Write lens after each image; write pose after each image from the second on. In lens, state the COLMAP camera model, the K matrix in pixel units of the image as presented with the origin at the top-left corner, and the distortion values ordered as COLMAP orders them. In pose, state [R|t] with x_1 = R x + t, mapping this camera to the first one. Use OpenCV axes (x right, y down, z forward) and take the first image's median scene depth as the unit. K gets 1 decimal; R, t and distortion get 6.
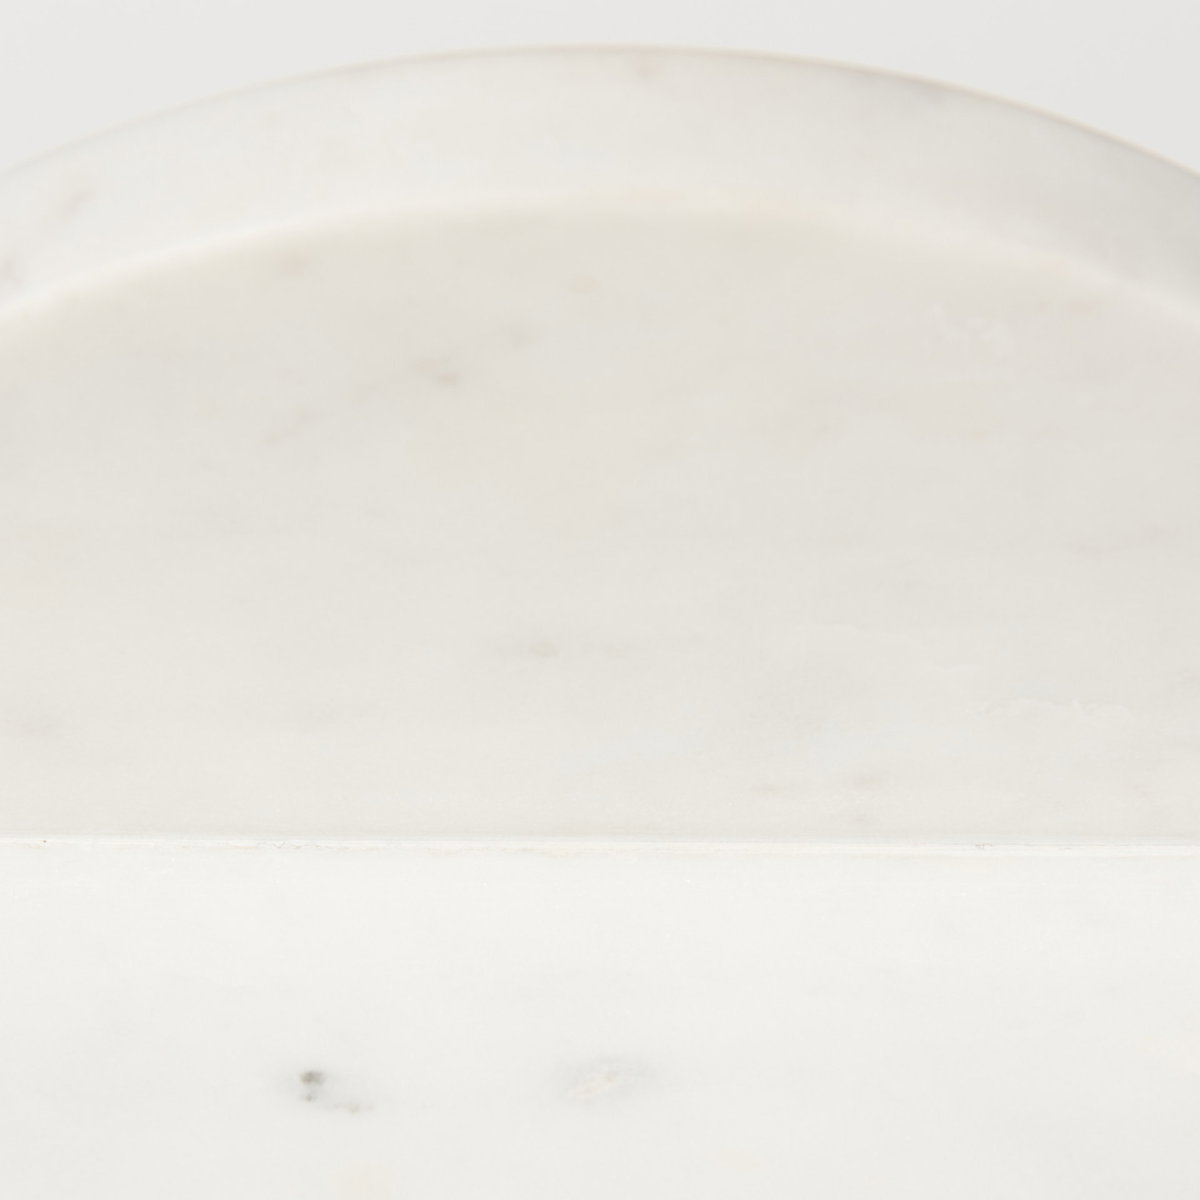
lens RADIAL K [[6023.7, 0, 600.0], [0, 6023.7, 600.0], [0, 0, 1]] dist [-0.437972, -2.126287]
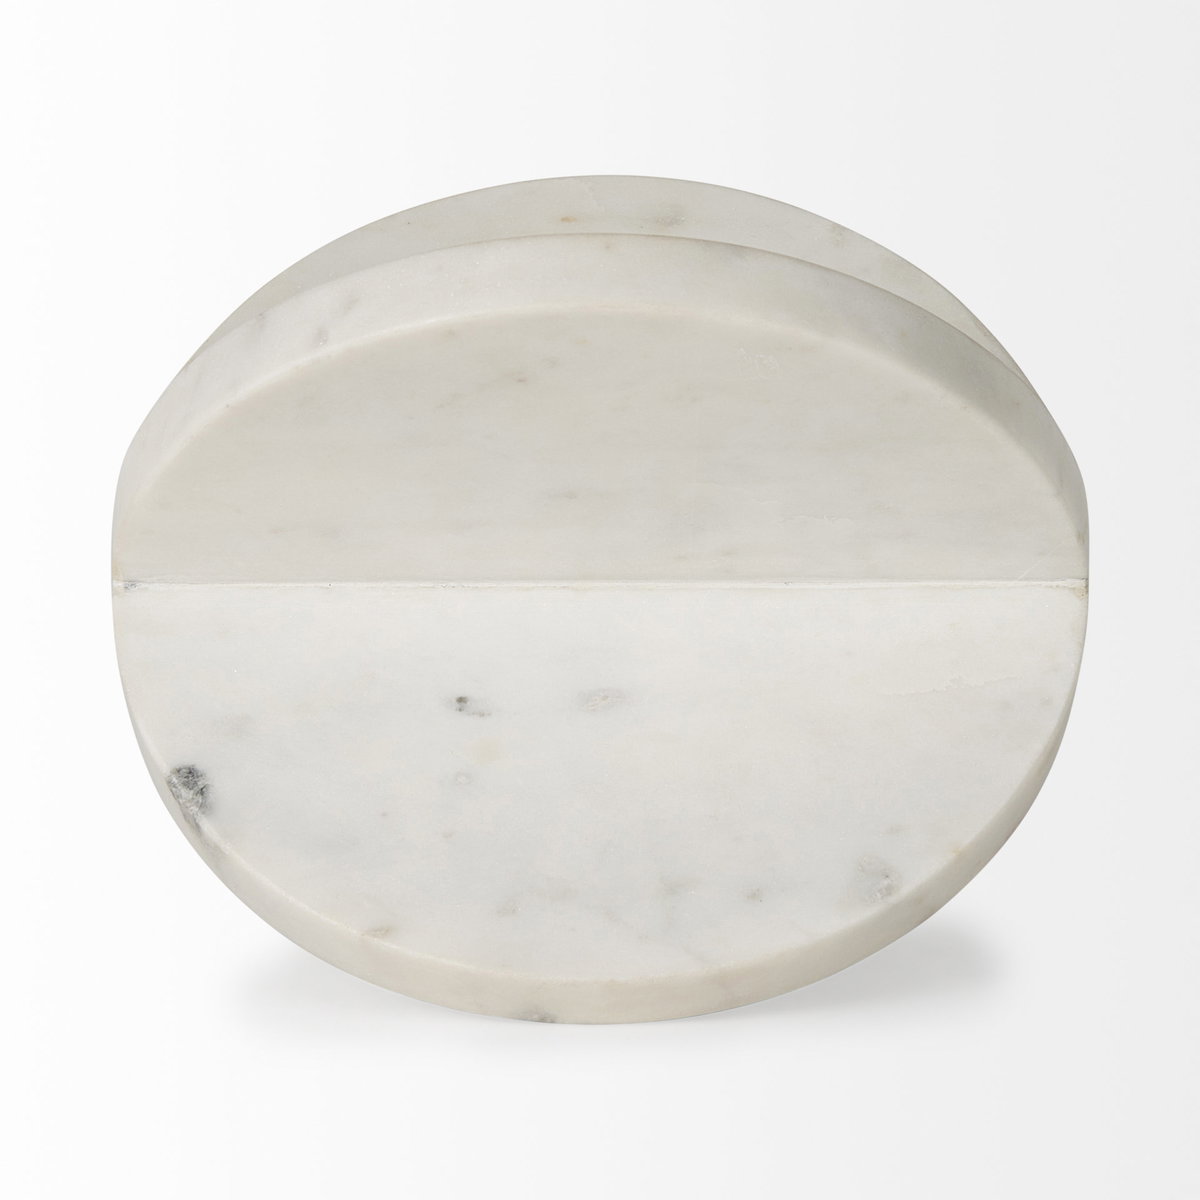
lens RADIAL K [[3273.3, 0, 600.0], [0, 3273.3, 600.0], [0, 0, 1]] dist [-1.199789, 0.003678]
pose [[0.999942, -0.009568, -0.004944, 0.005311], [0.009804, 0.998685, 0.050323, -0.010223], [0.004457, -0.050368, 0.998721, -0.114263]]
